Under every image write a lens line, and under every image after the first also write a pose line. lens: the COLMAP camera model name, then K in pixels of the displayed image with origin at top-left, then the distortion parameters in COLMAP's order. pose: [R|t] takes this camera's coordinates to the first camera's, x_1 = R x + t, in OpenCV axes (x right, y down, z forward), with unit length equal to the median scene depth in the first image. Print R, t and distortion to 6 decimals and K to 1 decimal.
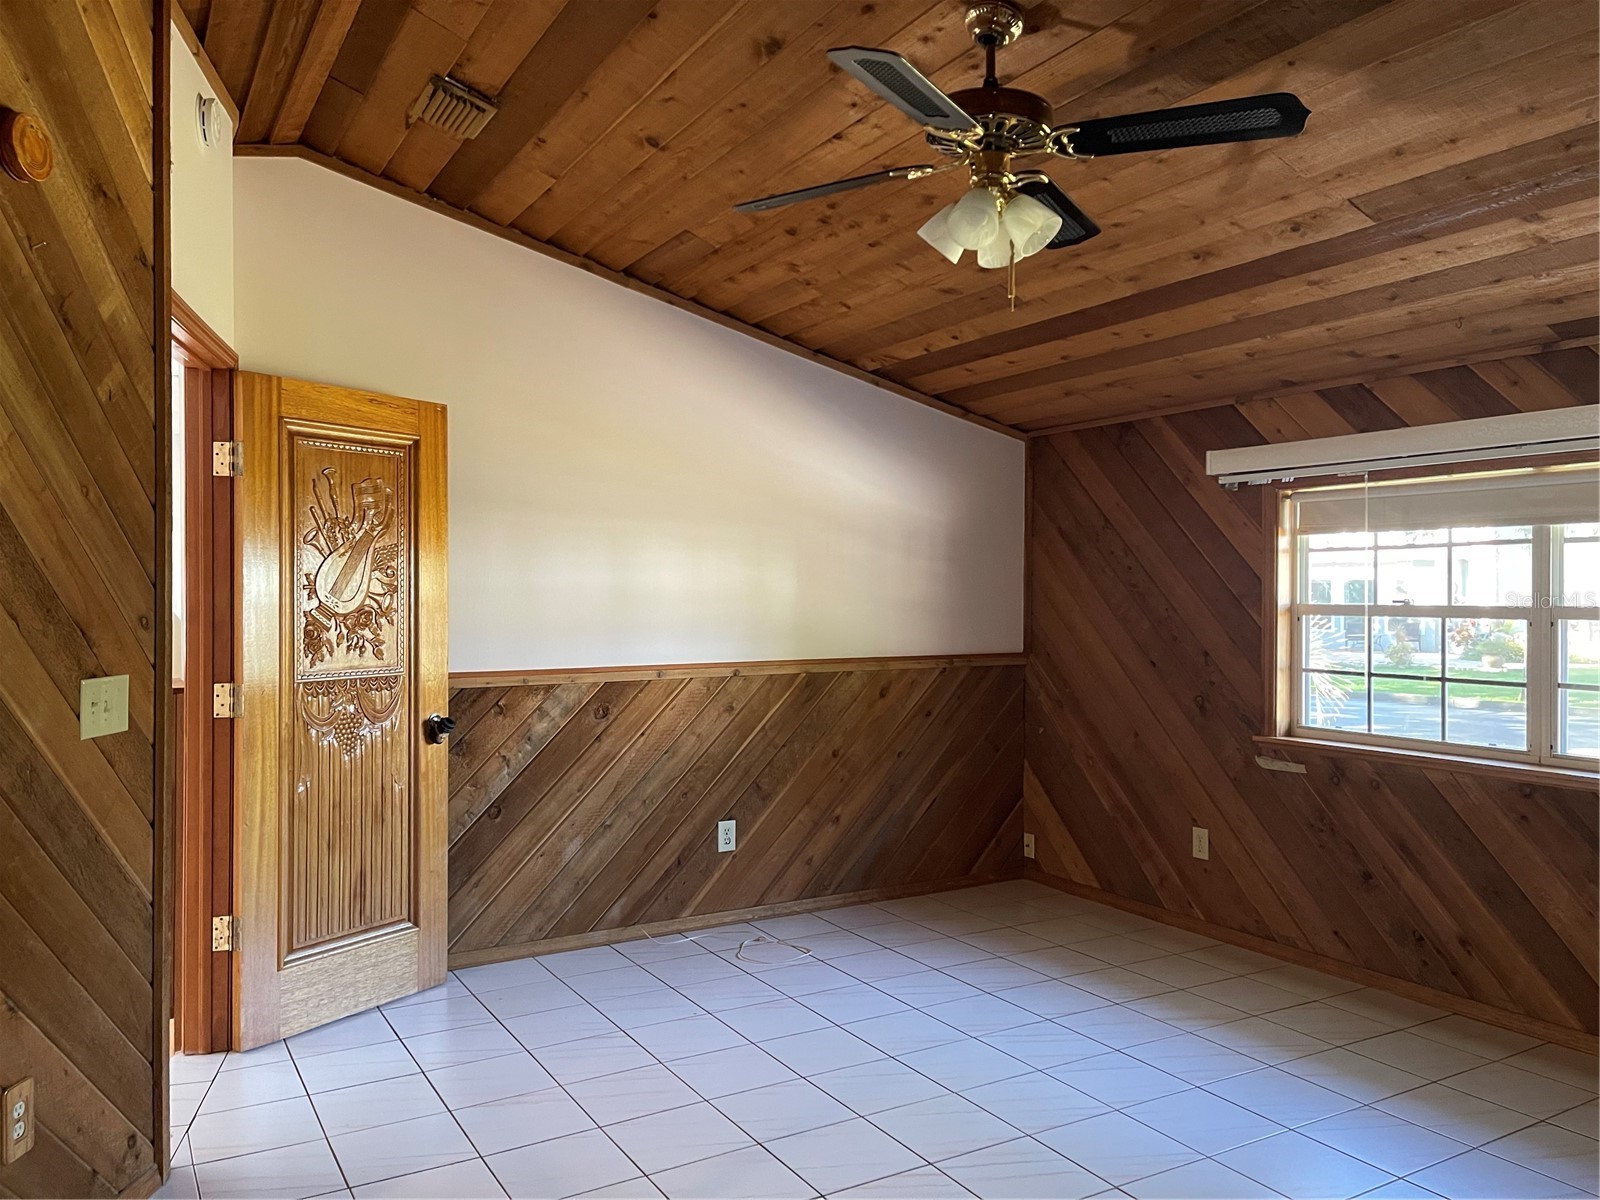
lens RADIAL K [[1204.0, 0, 807.3], [0, 1204.0, 595.8], [0, 0, 1]] dist [0.072998, -0.086392]
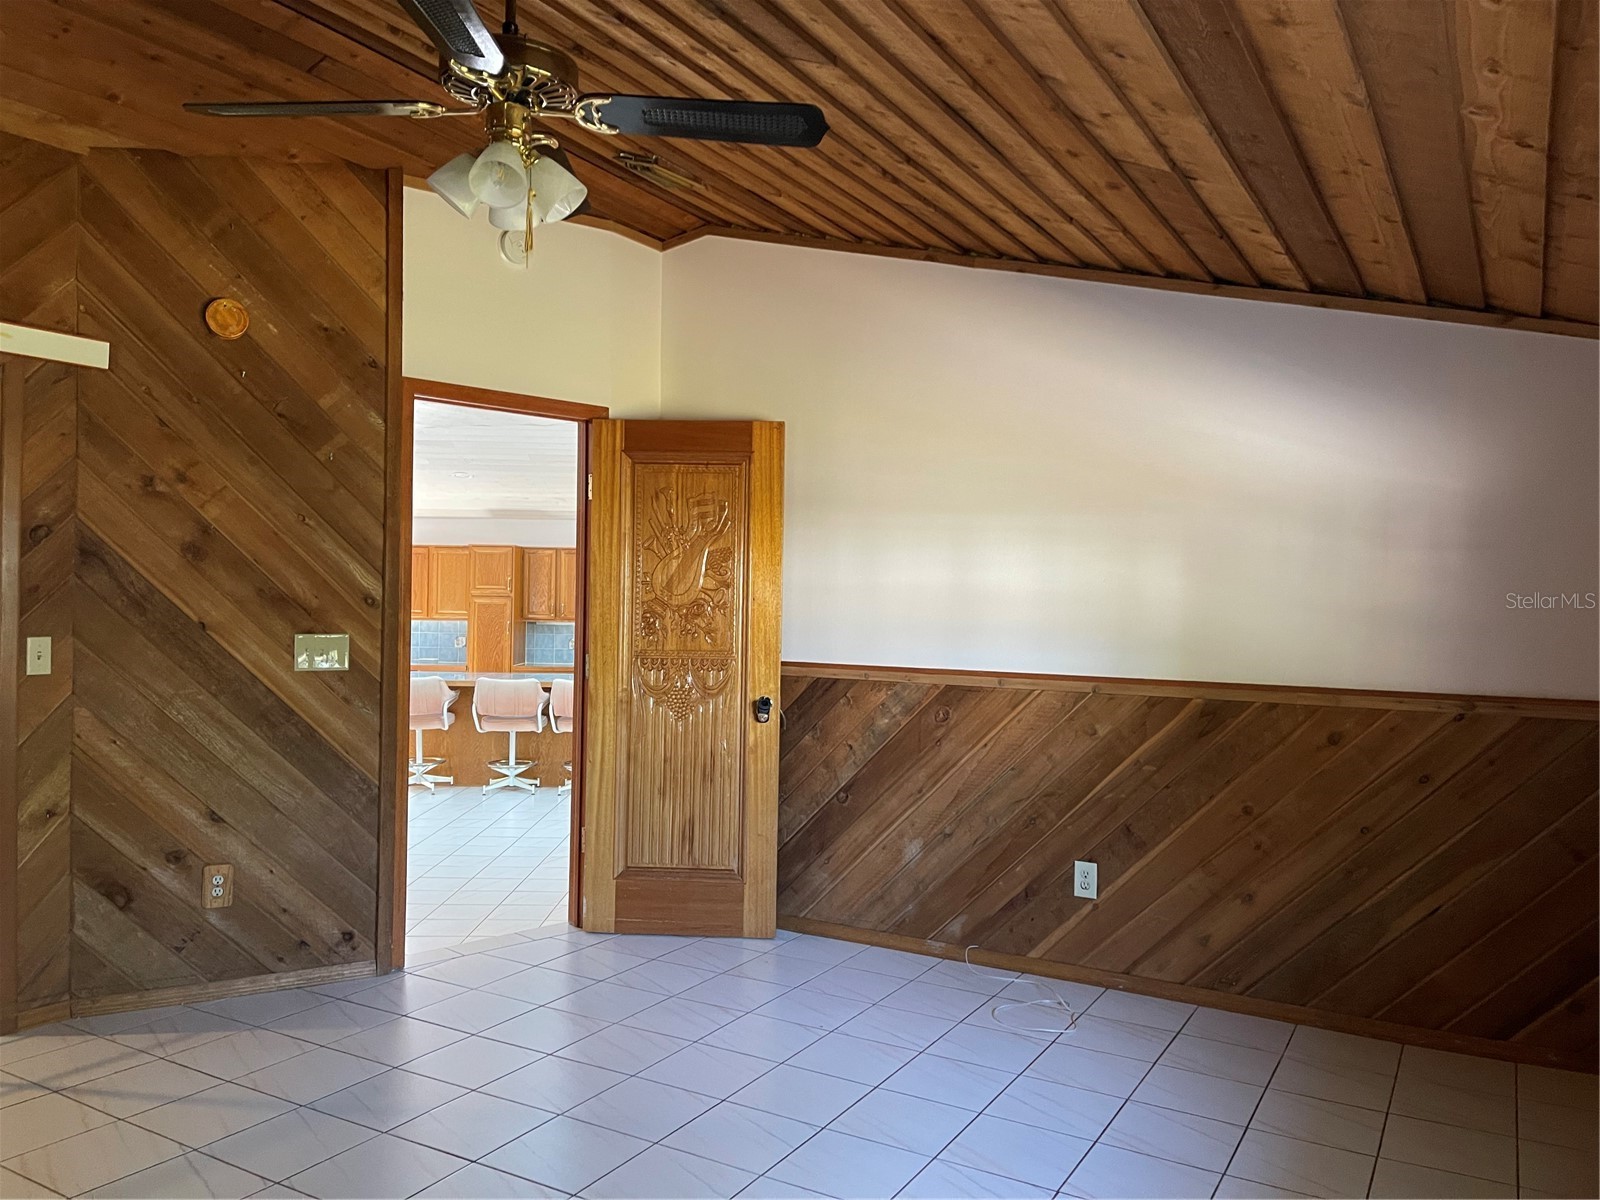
lens RADIAL K [[1204.0, 0, 811.4], [0, 1204.0, 600.5], [0, 0, 1]] dist [0.072998, -0.086392]
pose [[0.484615, 0.012208, -0.874642, 0.633143], [-0.018771, 0.999817, 0.003555, 0.003047], [0.874526, 0.014695, 0.484756, 0.448566]]
